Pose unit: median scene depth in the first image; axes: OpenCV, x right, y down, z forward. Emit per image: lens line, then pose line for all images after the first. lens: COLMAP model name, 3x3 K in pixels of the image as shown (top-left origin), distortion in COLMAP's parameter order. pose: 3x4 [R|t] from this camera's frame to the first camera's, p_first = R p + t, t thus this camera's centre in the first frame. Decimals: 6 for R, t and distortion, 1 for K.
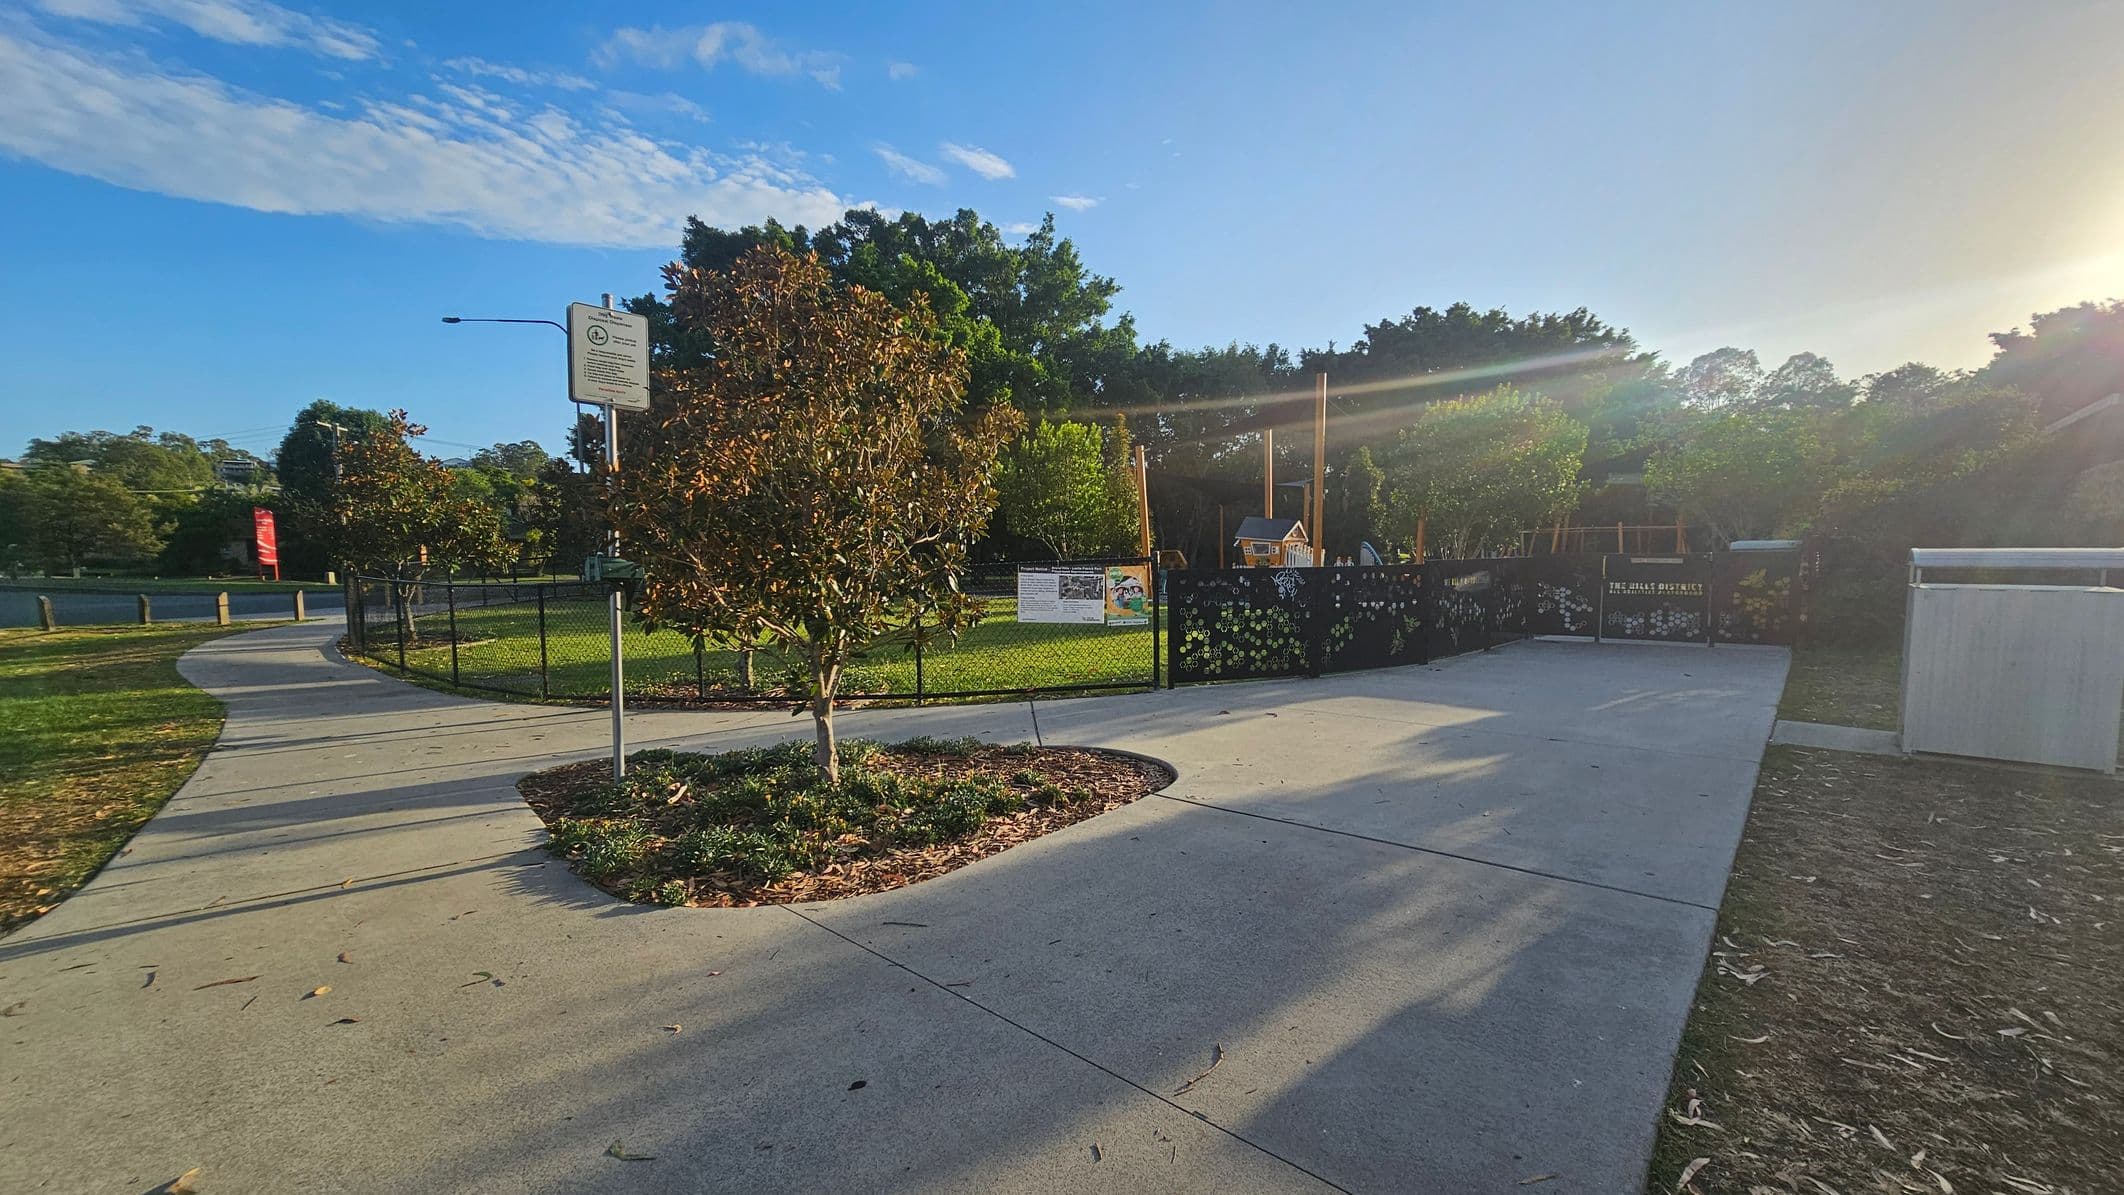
lens RADIAL K [[868.9, 0, 1061.2], [0, 868.9, 619.4], [0, 0, 1]] dist [-0.001550, 0.000317]
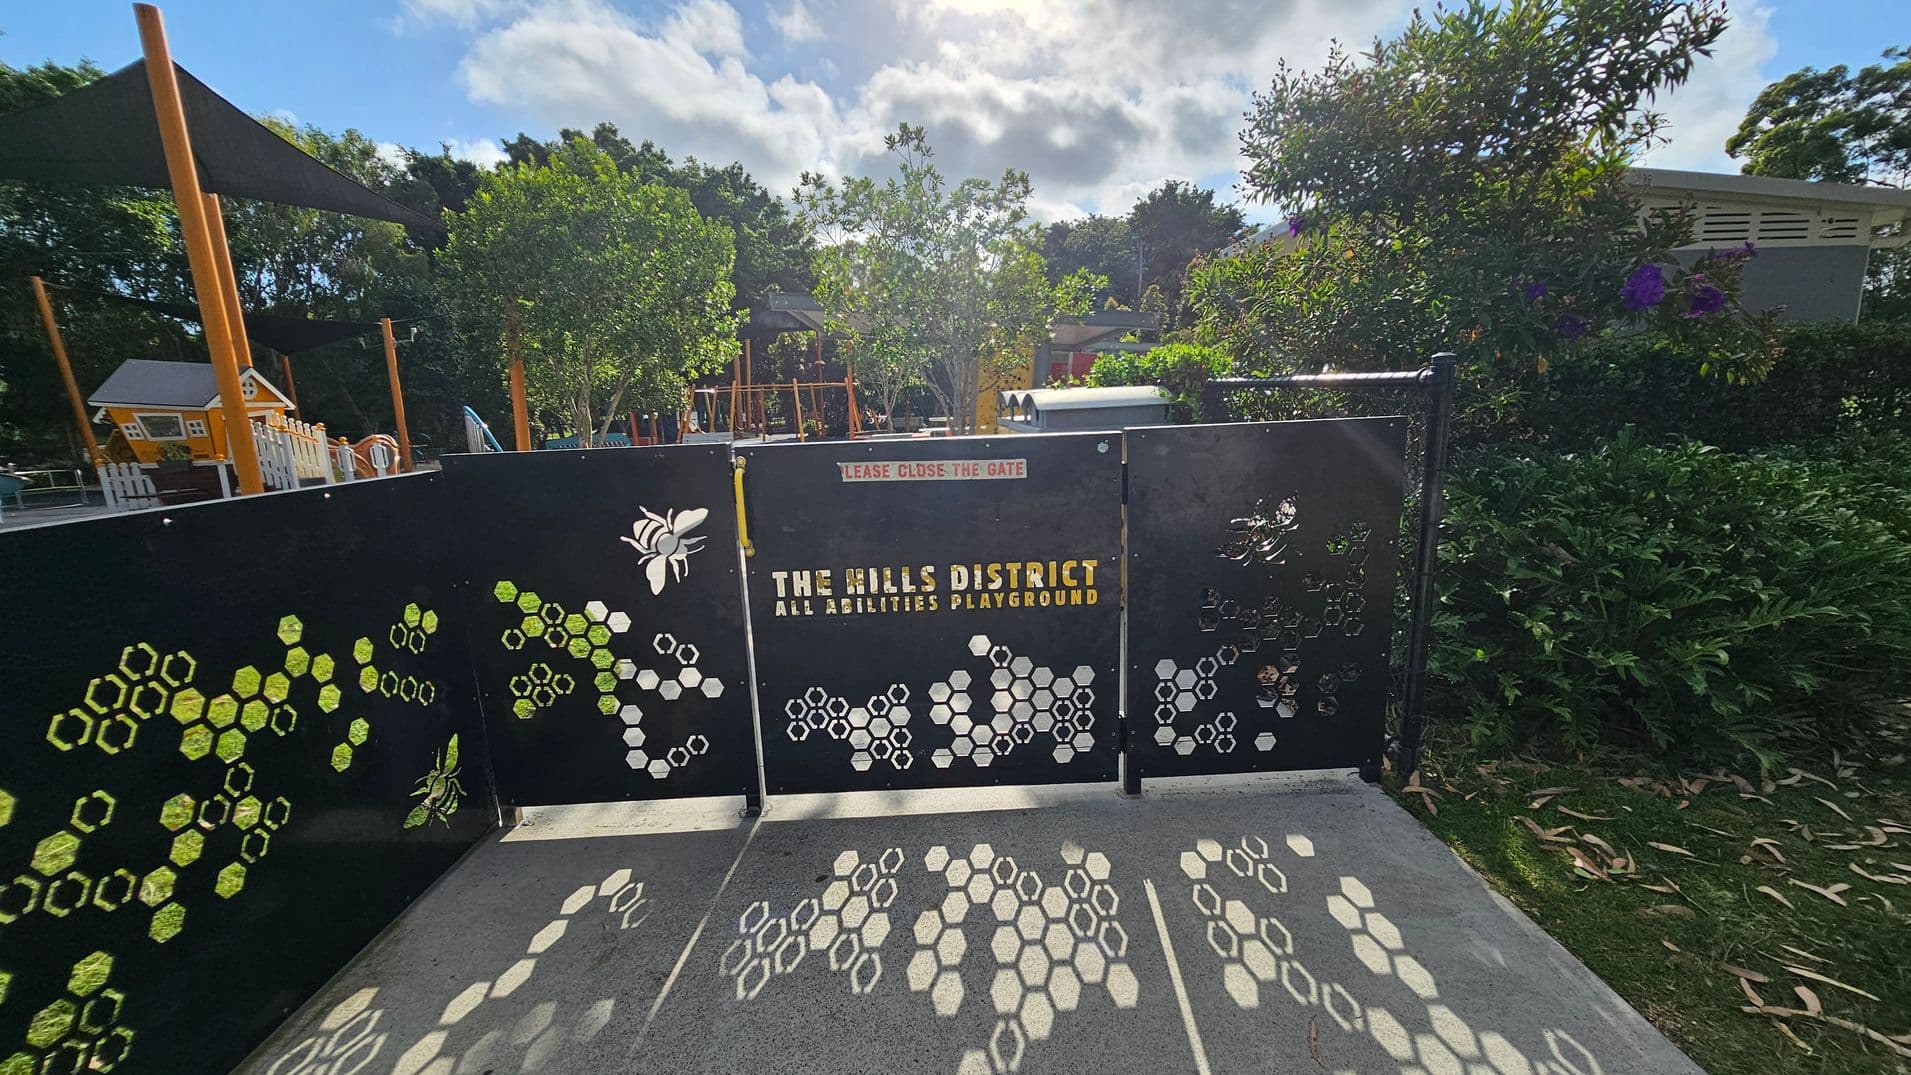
lens RADIAL K [[781.7, 0, 959.1], [0, 781.7, 545.2], [0, 0, 1]] dist [-0.001550, 0.000317]
pose [[0.716530, -0.143553, 0.682625, 0.527226], [0.082616, 0.989172, 0.121299, -0.070921], [-0.692646, -0.030519, 0.720631, 0.817139]]
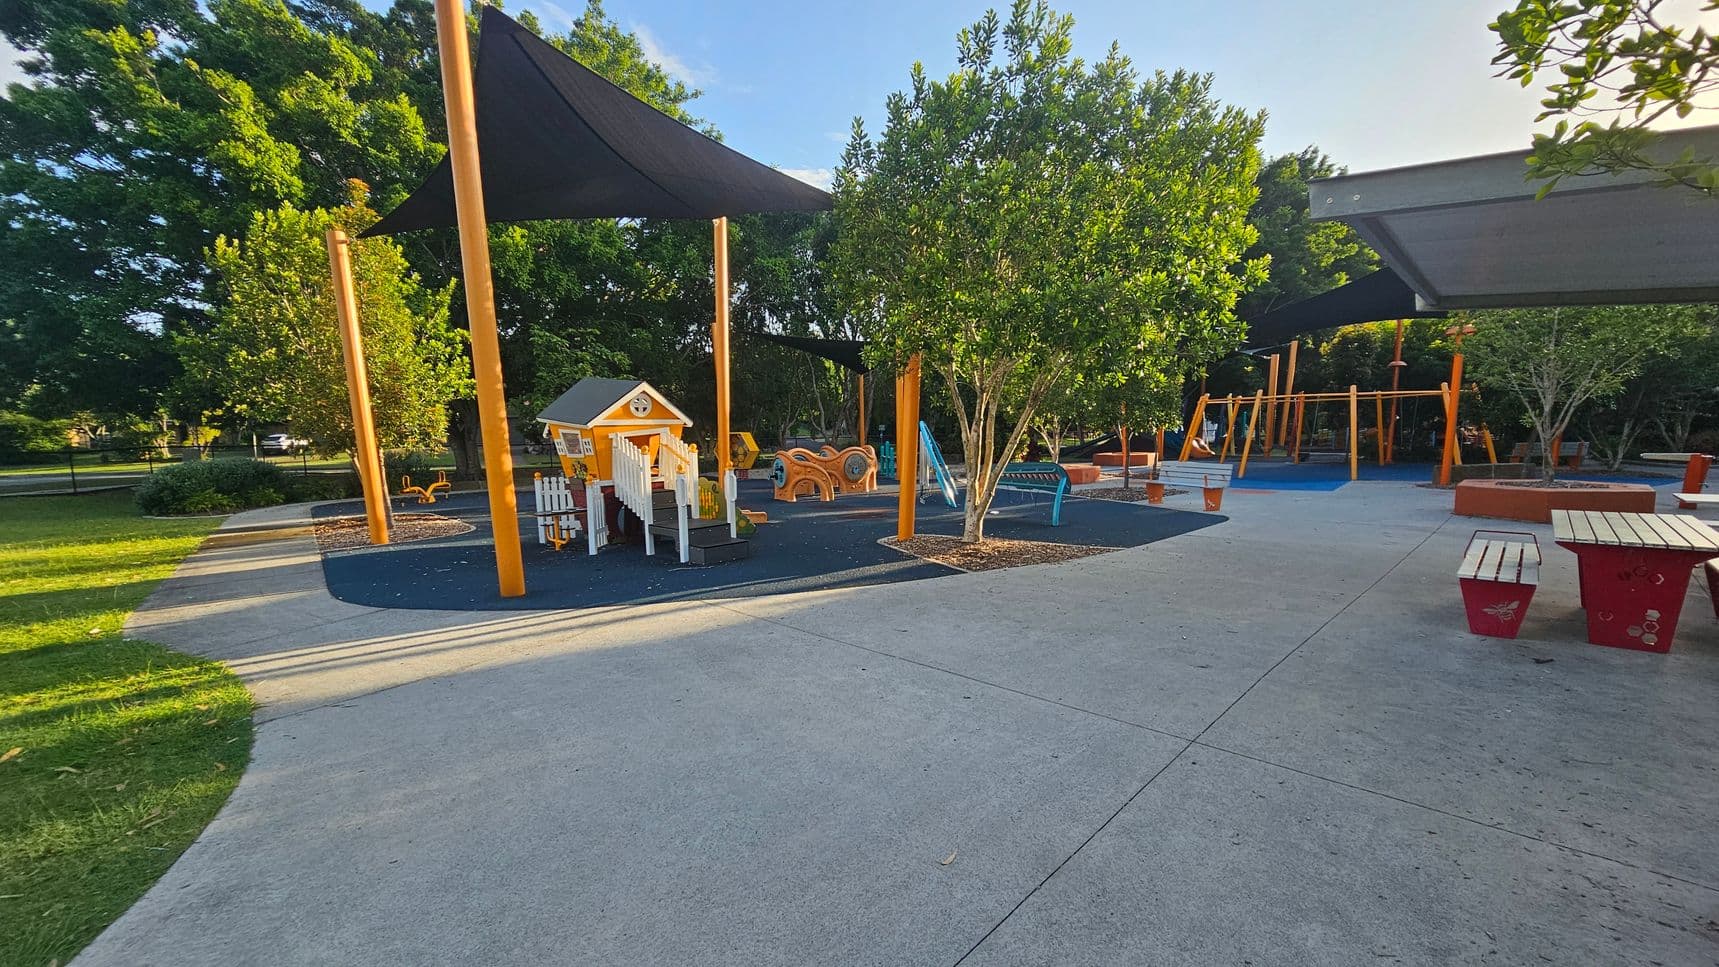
lens RADIAL K [[703.2, 0, 847.4], [0, 703.2, 492.0], [0, 0, 1]] dist [-0.001550, 0.000317]
pose [[0.998707, 0.000525, -0.050829, 0.817292], [0.000659, 0.999729, 0.023288, -0.129042], [0.050827, -0.023292, 0.998436, 1.272136]]
